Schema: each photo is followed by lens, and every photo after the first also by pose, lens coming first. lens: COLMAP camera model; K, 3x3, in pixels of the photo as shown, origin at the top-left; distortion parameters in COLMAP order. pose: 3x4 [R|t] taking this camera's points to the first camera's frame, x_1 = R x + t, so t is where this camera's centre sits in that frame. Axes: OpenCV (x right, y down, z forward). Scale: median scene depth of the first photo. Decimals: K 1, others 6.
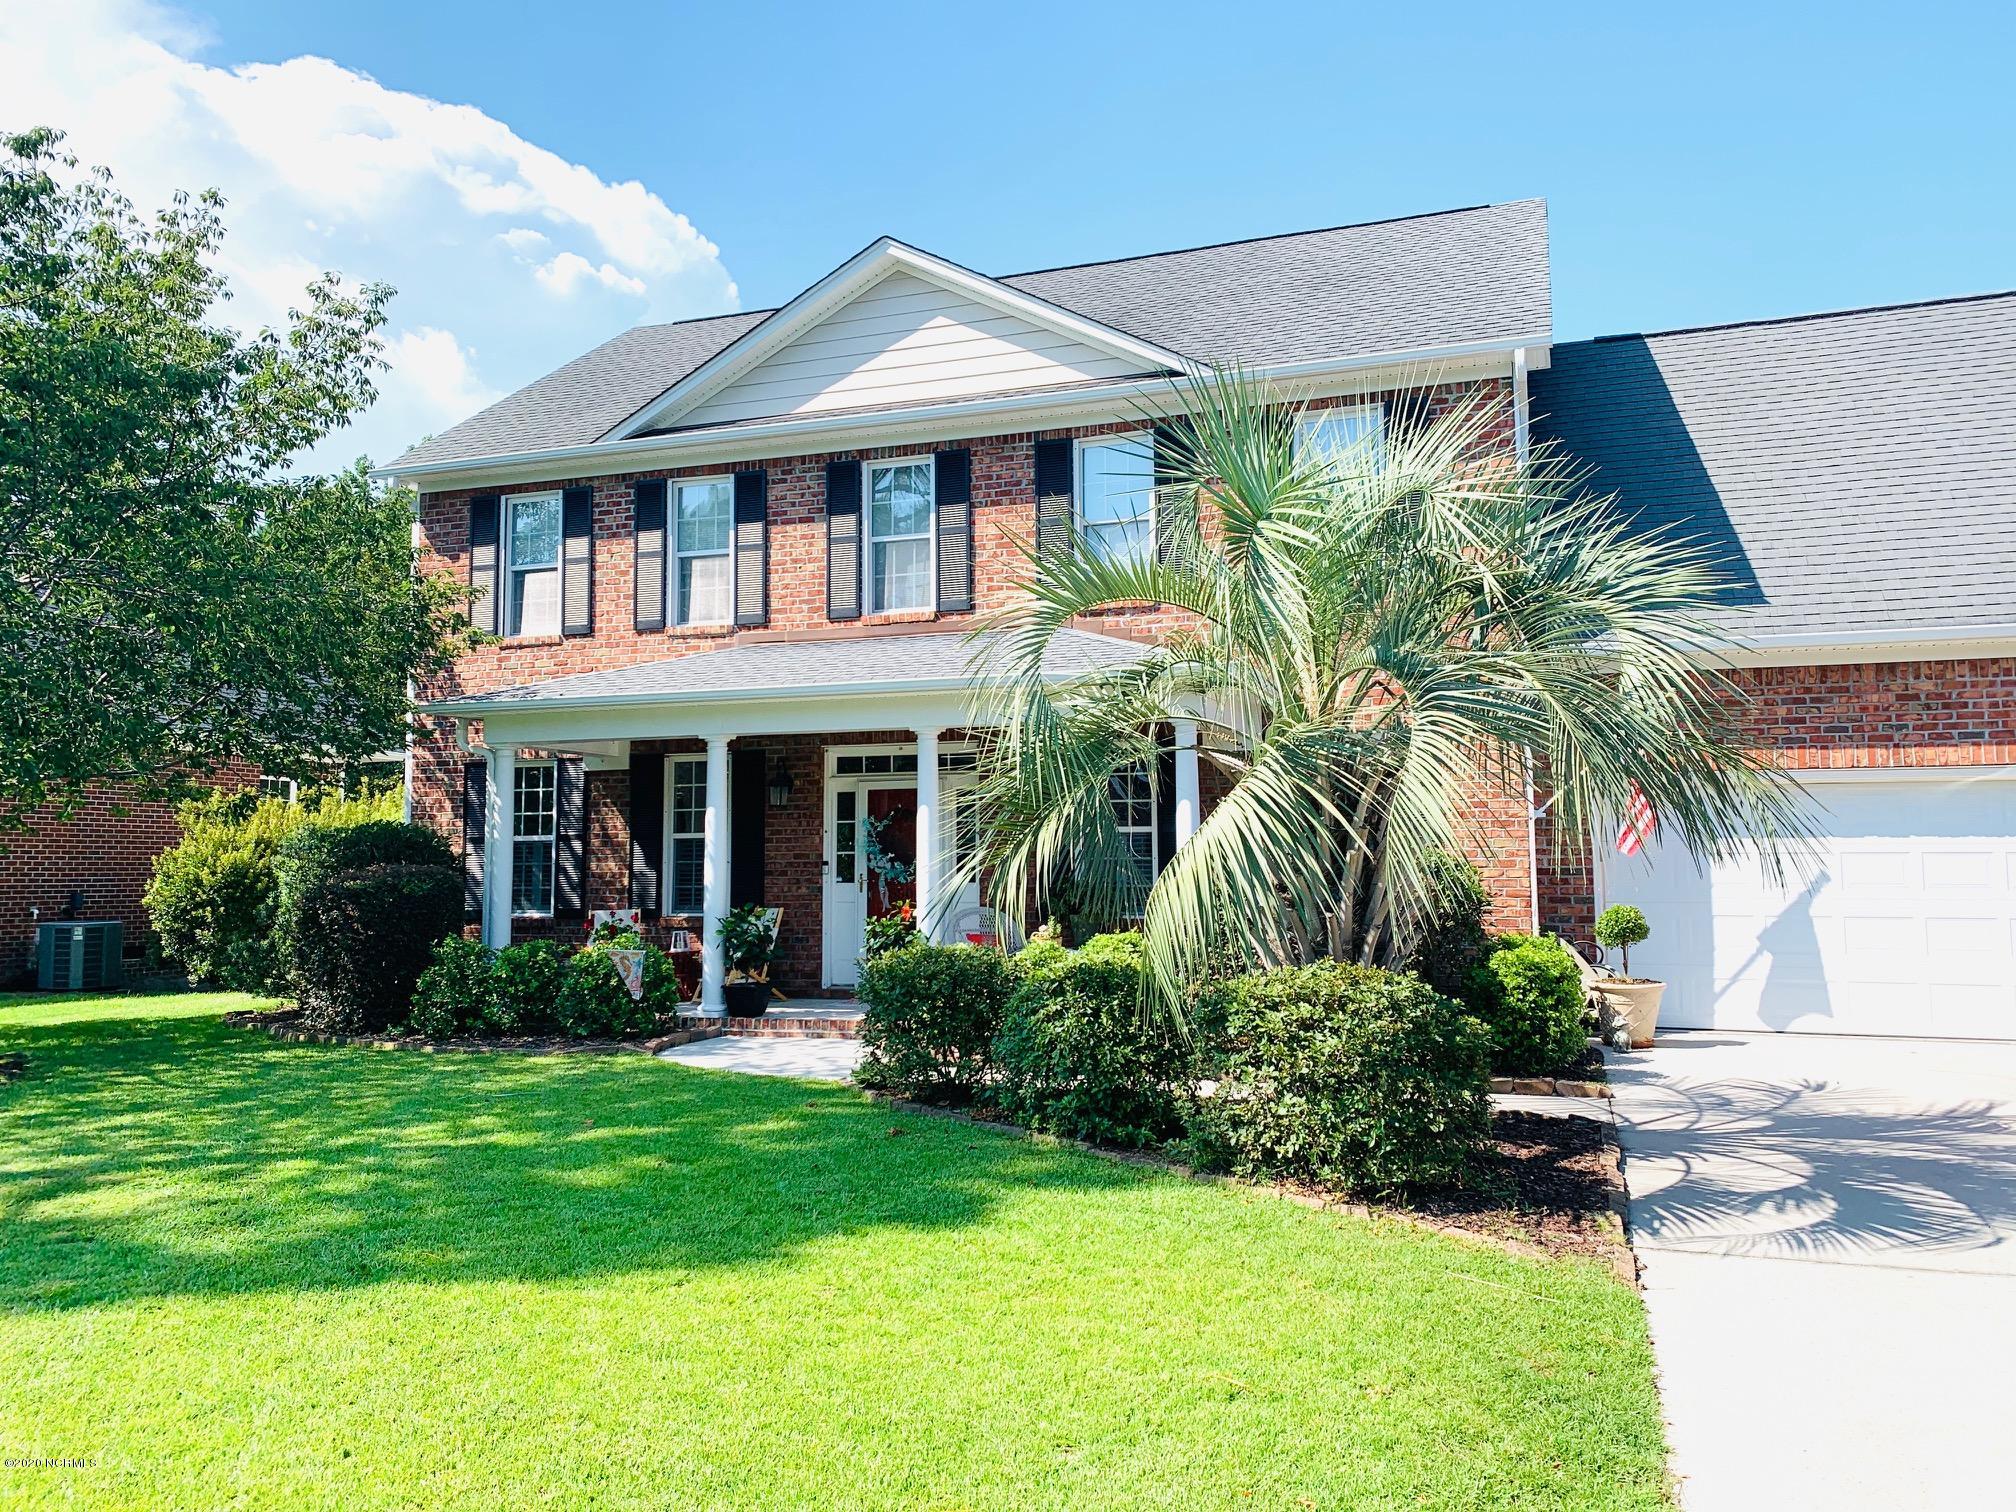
lens RADIAL K [[1550.6, 0, 1007.8], [0, 1550.6, 767.9], [0, 0, 1]] dist [0.037700, -0.051429]
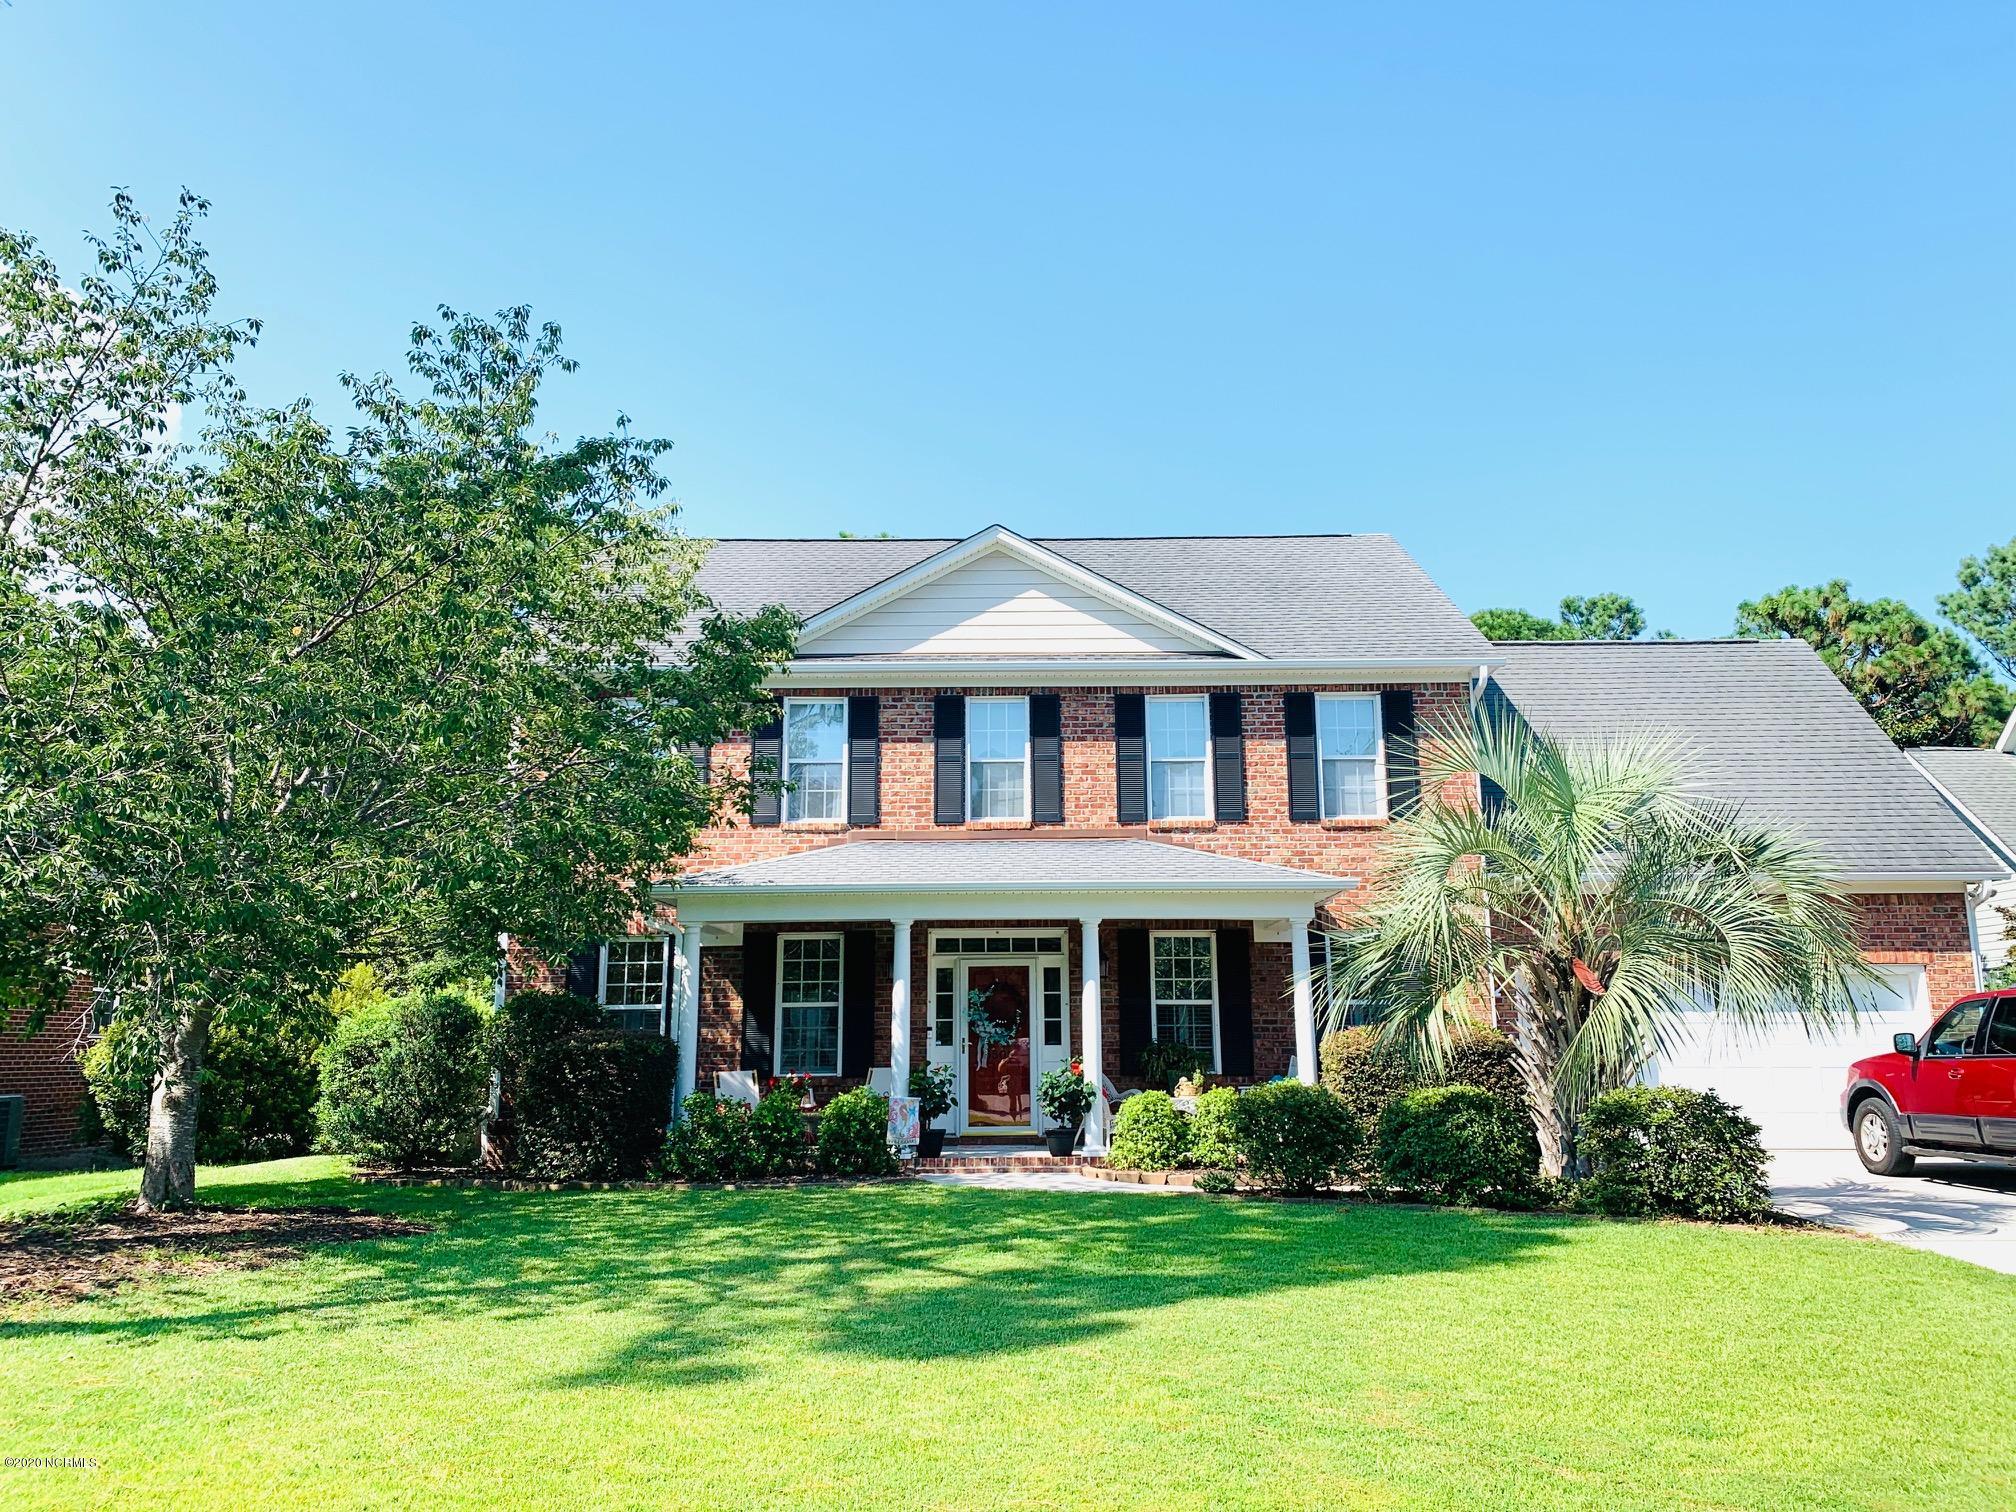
lens RADIAL K [[1550.6, 0, 1014.6], [0, 1550.6, 736.6], [0, 0, 1]] dist [0.037700, -0.051429]
pose [[0.938871, 0.065061, 0.338064, -0.468952], [-0.018857, 0.990225, -0.138200, 0.003121], [-0.343751, 0.123377, 0.930921, -0.153764]]
